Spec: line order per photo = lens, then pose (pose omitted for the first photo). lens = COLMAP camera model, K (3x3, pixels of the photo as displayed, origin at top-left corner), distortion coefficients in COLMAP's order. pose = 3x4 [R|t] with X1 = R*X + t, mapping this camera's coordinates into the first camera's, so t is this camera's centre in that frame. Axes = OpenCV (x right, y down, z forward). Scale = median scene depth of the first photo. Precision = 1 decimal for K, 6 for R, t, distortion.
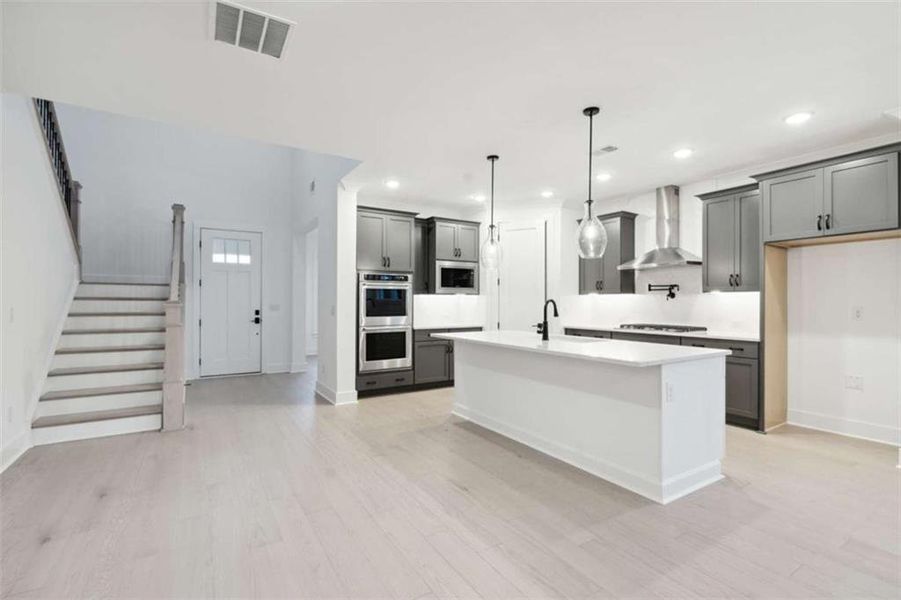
lens RADIAL K [[415.9, 0, 452.5], [0, 415.9, 301.0], [0, 0, 1]] dist [-0.005960, 0.001008]
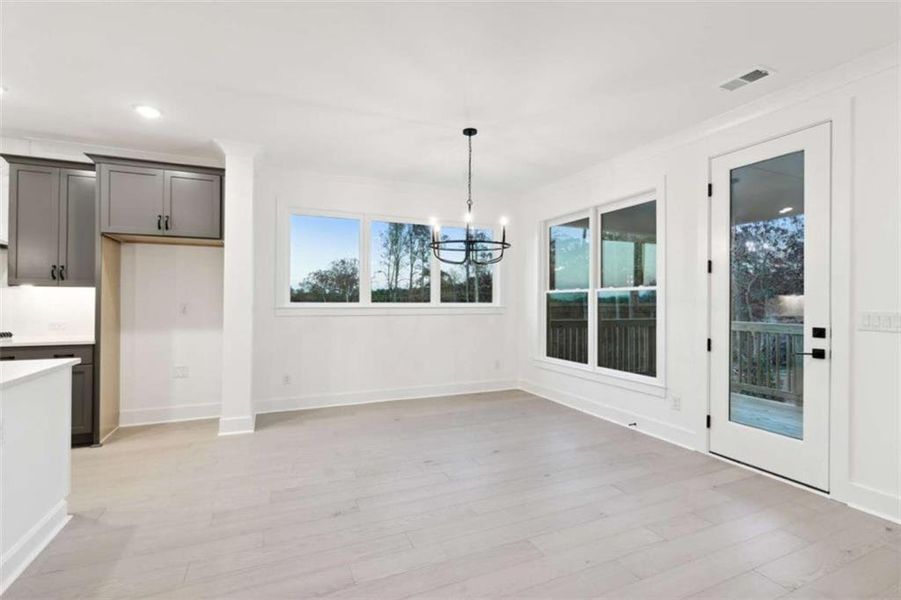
lens RADIAL K [[415.9, 0, 450.2], [0, 415.9, 298.0], [0, 0, 1]] dist [-0.005960, 0.001008]
pose [[0.137545, 0.004873, 0.990484, -0.027429], [-0.005078, 0.999978, -0.004215, 0.000112], [-0.990482, -0.004450, 0.137567, 0.115317]]
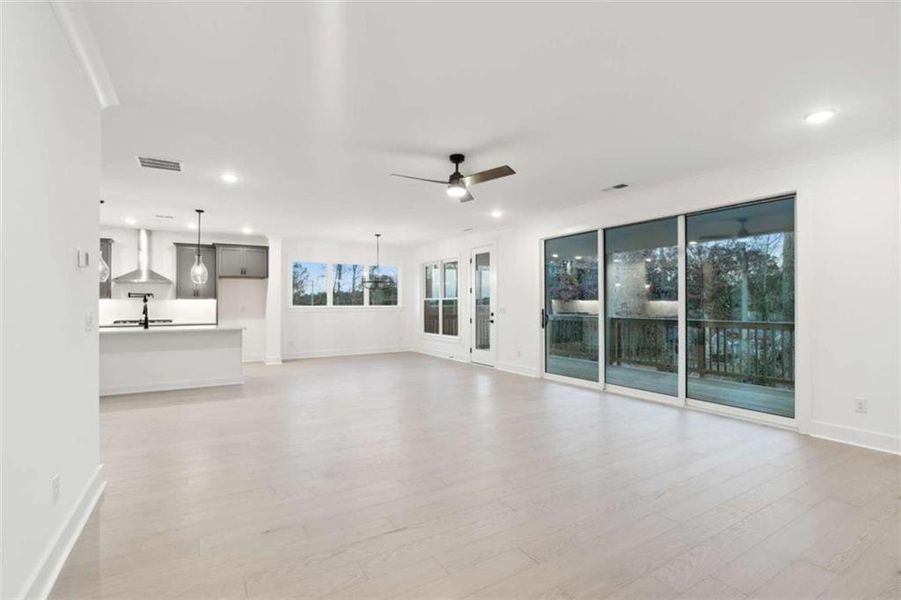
lens RADIAL K [[415.9, 0, 451.5], [0, 415.9, 296.0], [0, 0, 1]] dist [-0.005960, 0.001008]
pose [[0.000933, 0.016402, 0.999865, -1.213701], [0.000314, 0.999865, -0.016402, -0.004919], [-1.000000, 0.000329, 0.000928, -0.167862]]
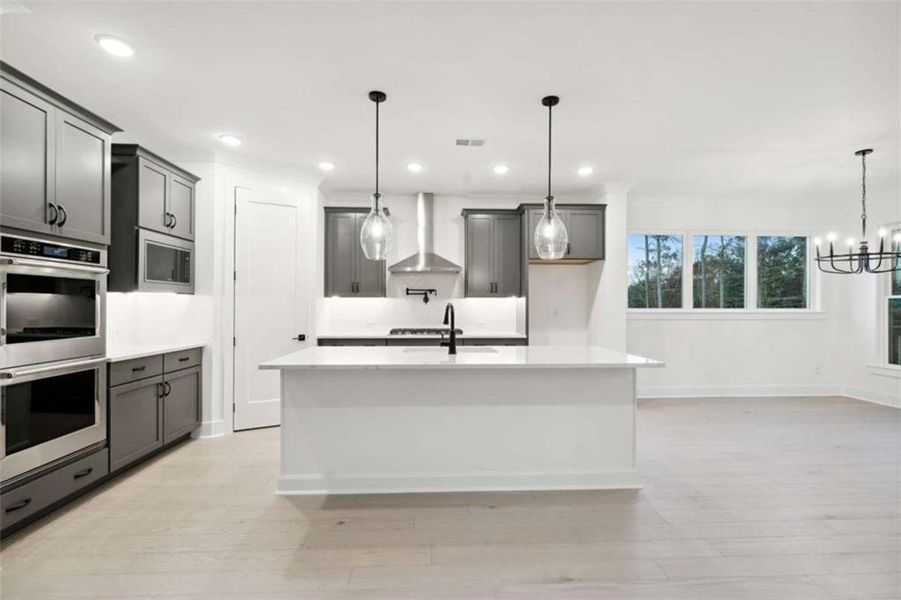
lens RADIAL K [[415.9, 0, 451.4], [0, 415.9, 306.3], [0, 0, 1]] dist [-0.005960, 0.001008]
pose [[0.485206, -0.002726, 0.874395, -0.417710], [-0.001927, 0.999989, 0.004187, -0.001059], [-0.874398, -0.003716, 0.485196, 0.528123]]
